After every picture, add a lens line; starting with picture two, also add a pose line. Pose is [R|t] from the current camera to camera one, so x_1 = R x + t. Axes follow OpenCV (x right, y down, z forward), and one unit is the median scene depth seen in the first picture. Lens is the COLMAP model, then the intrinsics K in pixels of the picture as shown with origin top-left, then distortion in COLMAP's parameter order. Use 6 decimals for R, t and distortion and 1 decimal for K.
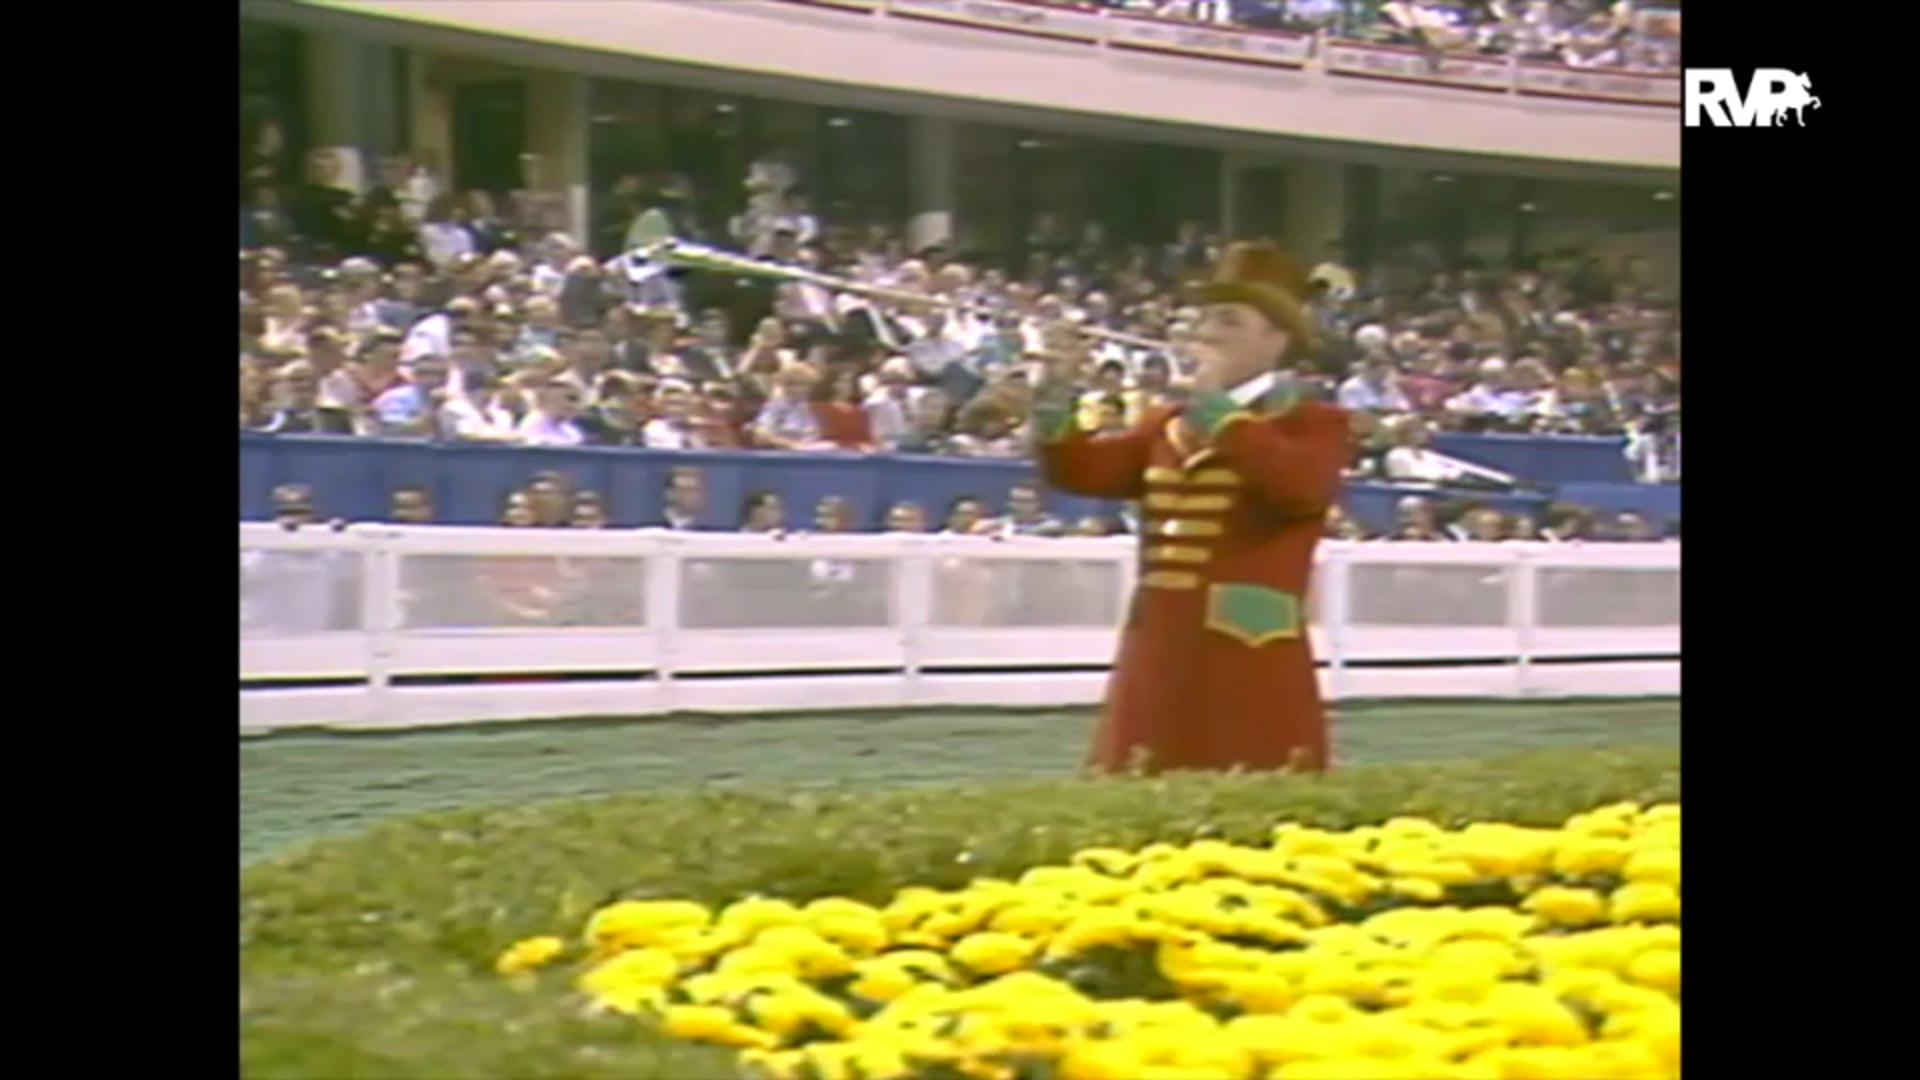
lens RADIAL K [[2849.4, 0, 948.9], [0, 2849.4, 541.7], [0, 0, 1]] dist [0.335799, 0.000000]
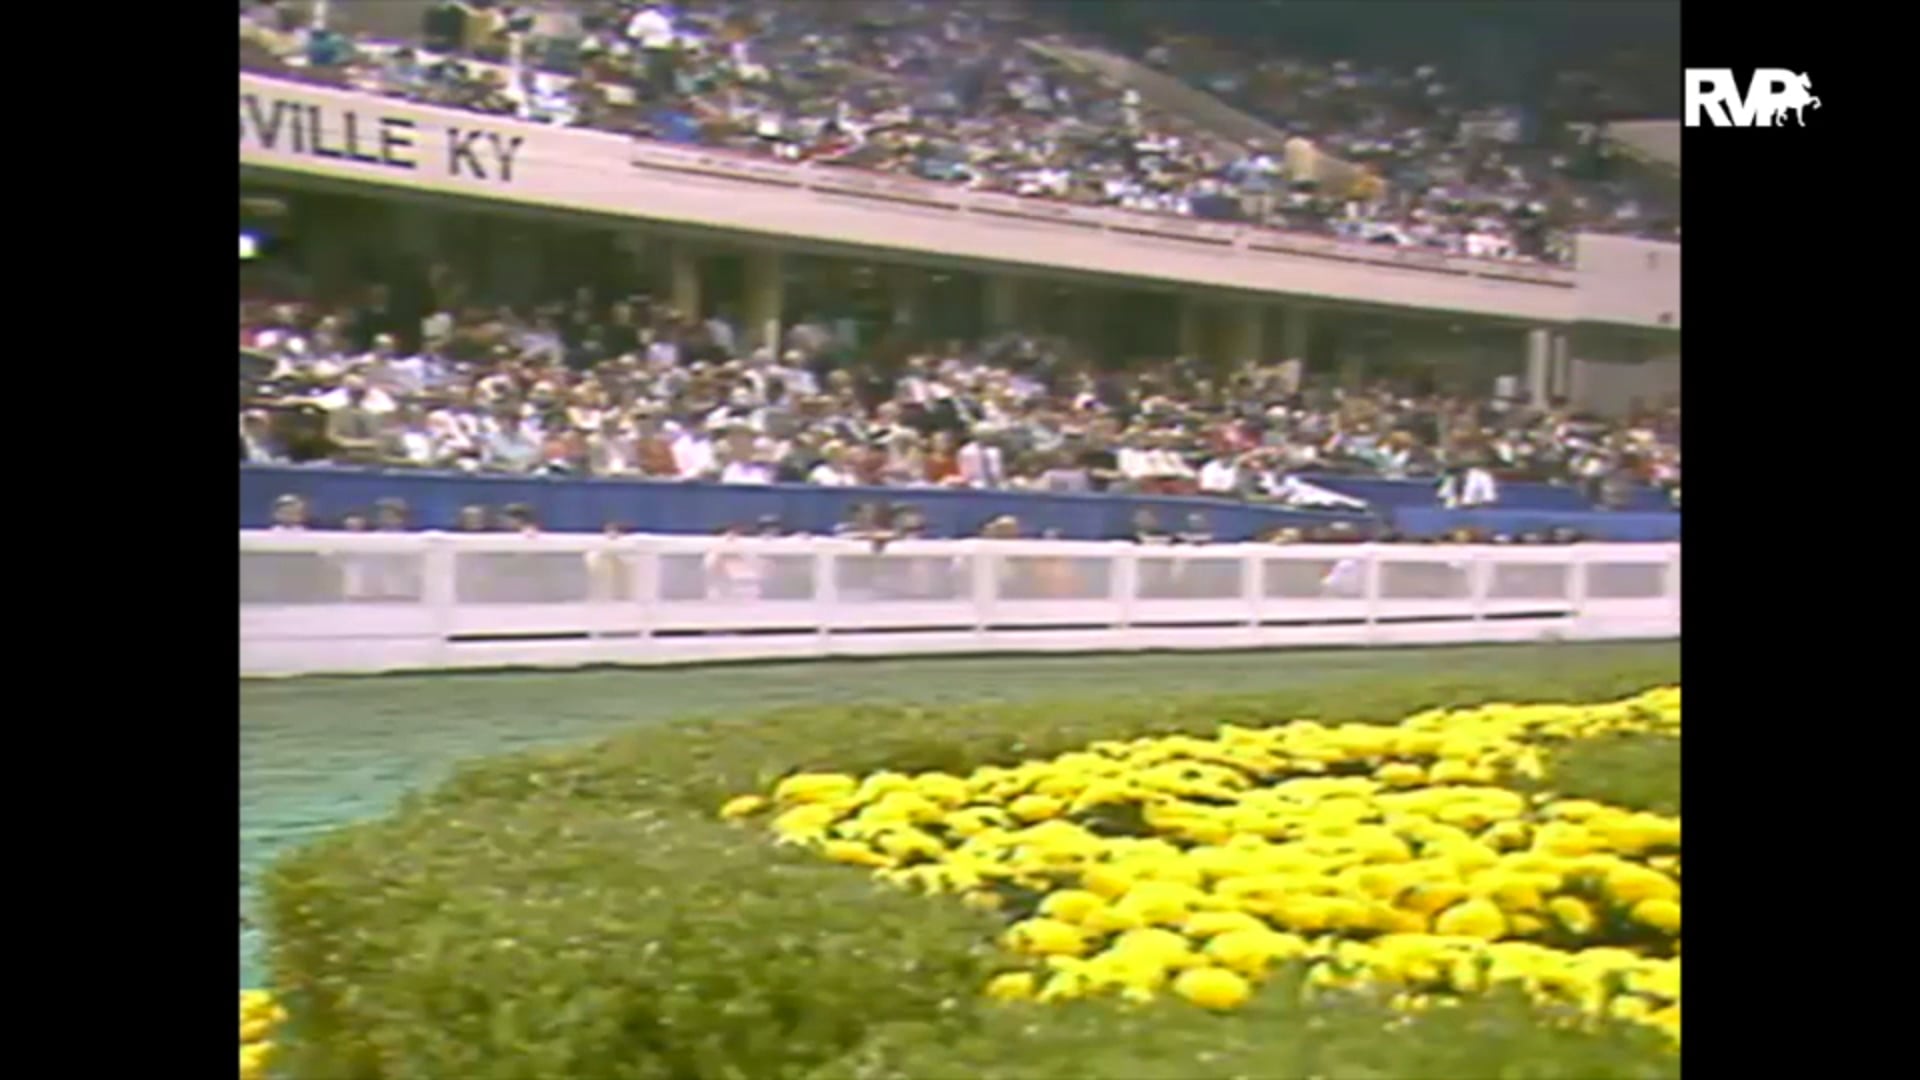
lens RADIAL K [[2849.4, 0, 938.3], [0, 2849.4, 598.7], [0, 0, 1]] dist [0.335799, 0.000000]
pose [[0.999961, -0.000694, -0.008787, -0.023895], [0.000899, 0.999728, 0.023290, -0.006478], [0.008769, -0.023297, 0.999690, -0.549678]]
